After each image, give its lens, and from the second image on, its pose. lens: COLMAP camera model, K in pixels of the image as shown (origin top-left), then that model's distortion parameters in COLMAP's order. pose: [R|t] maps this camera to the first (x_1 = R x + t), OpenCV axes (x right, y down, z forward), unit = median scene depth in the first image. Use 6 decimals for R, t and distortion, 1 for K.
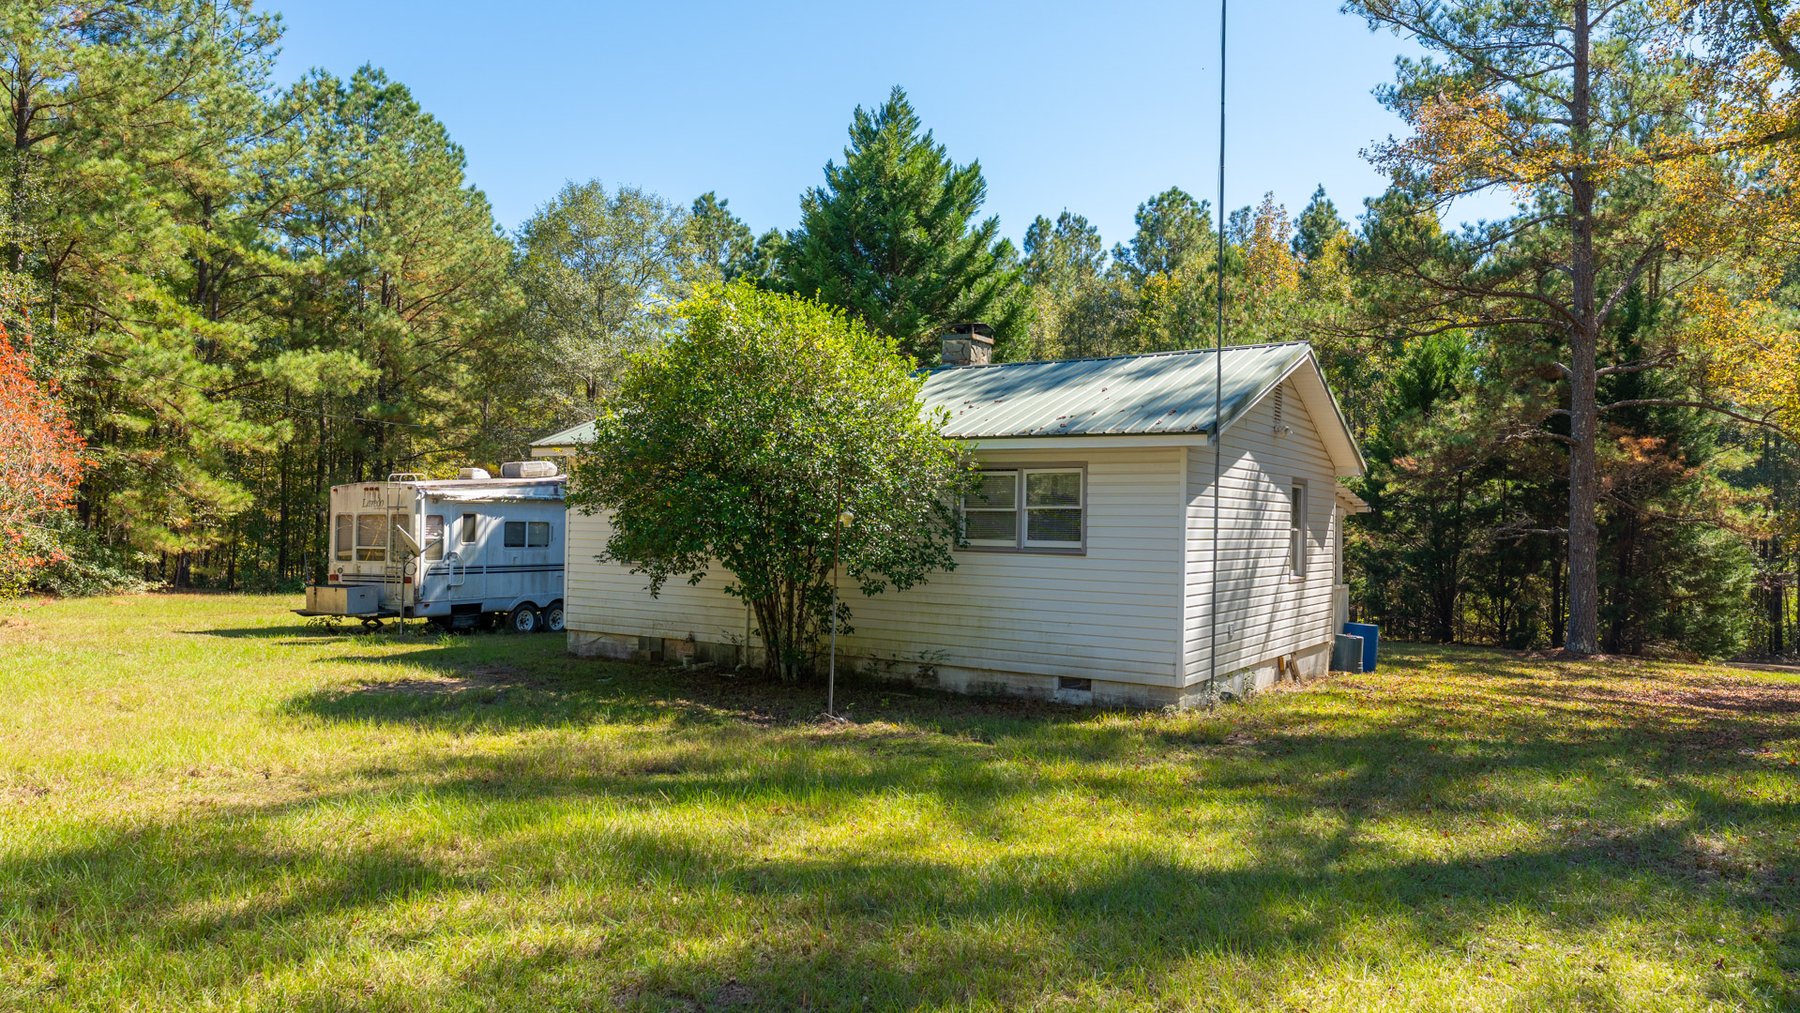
lens RADIAL K [[1241.8, 0, 900.4], [0, 1241.8, 507.0], [0, 0, 1]] dist [-0.003559, 0.011975]
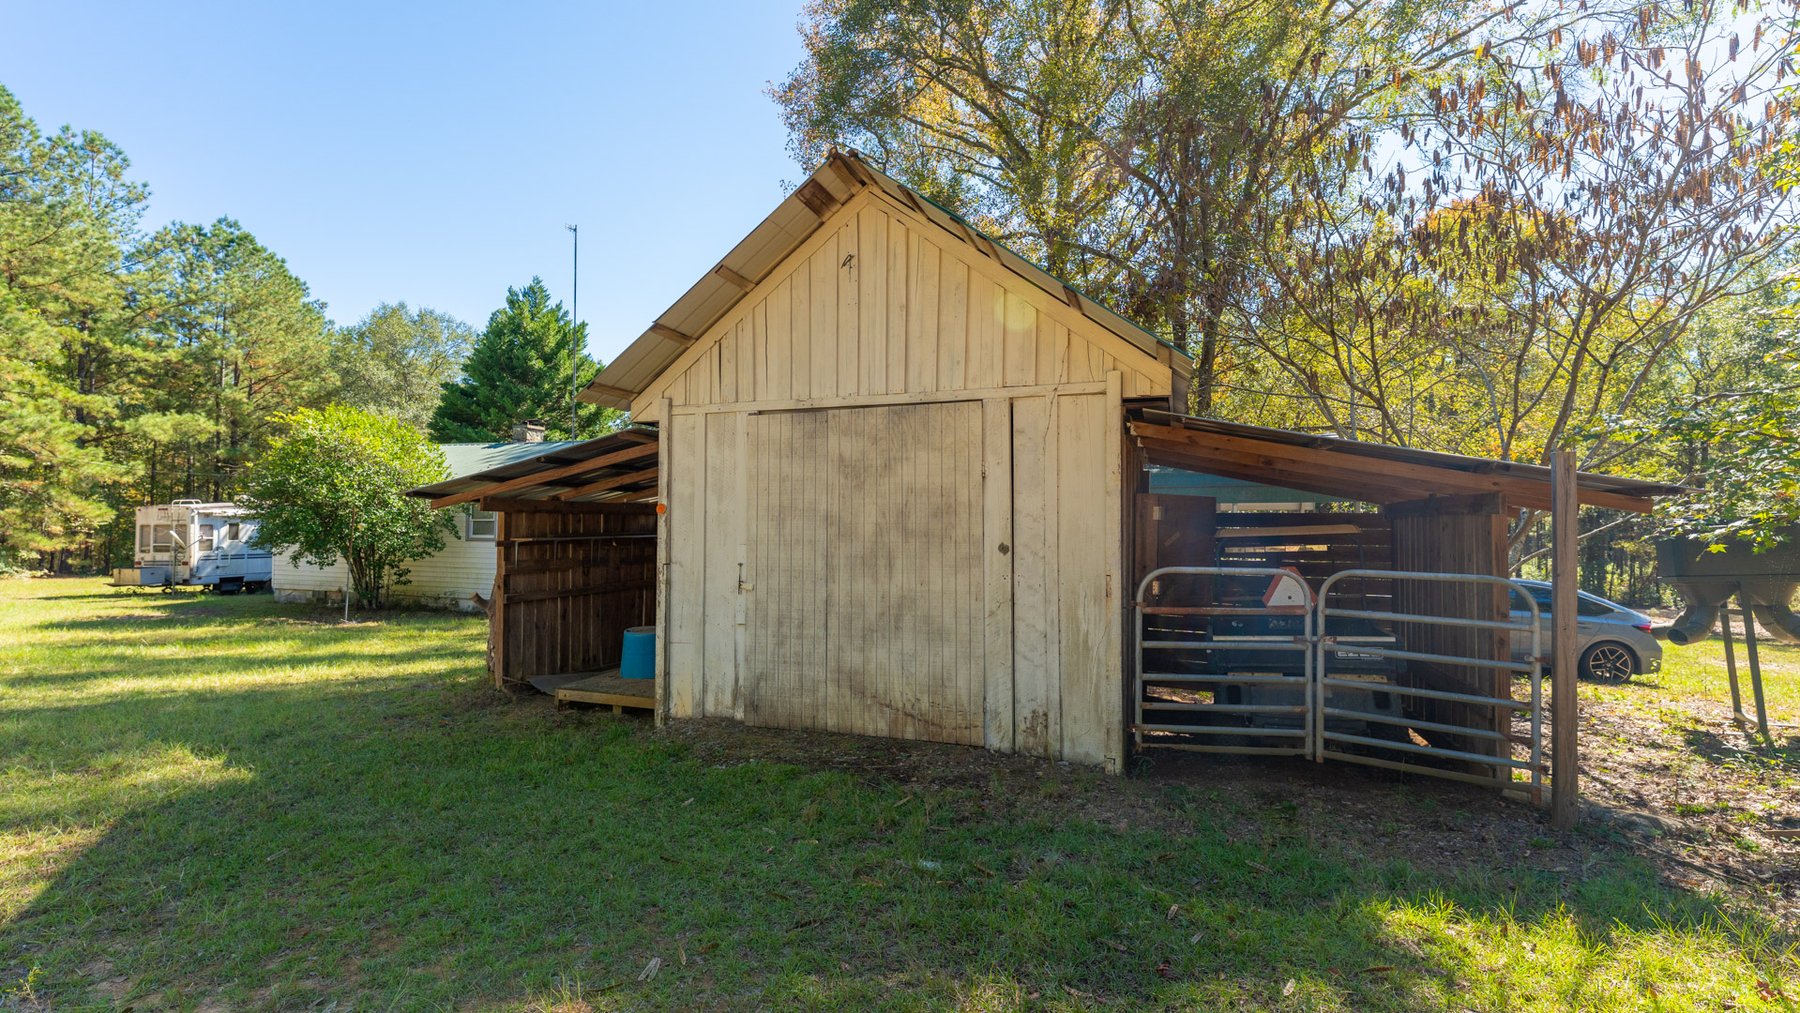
lens RADIAL K [[812.7, 0, 899.6], [0, 812.7, 507.3], [0, 0, 1]] dist [0.000894, 0.000375]
pose [[0.971699, -0.006583, 0.236130, 0.168309], [0.007593, 0.999965, -0.003369, -0.003582], [-0.236100, 0.005067, 0.971716, -0.177330]]
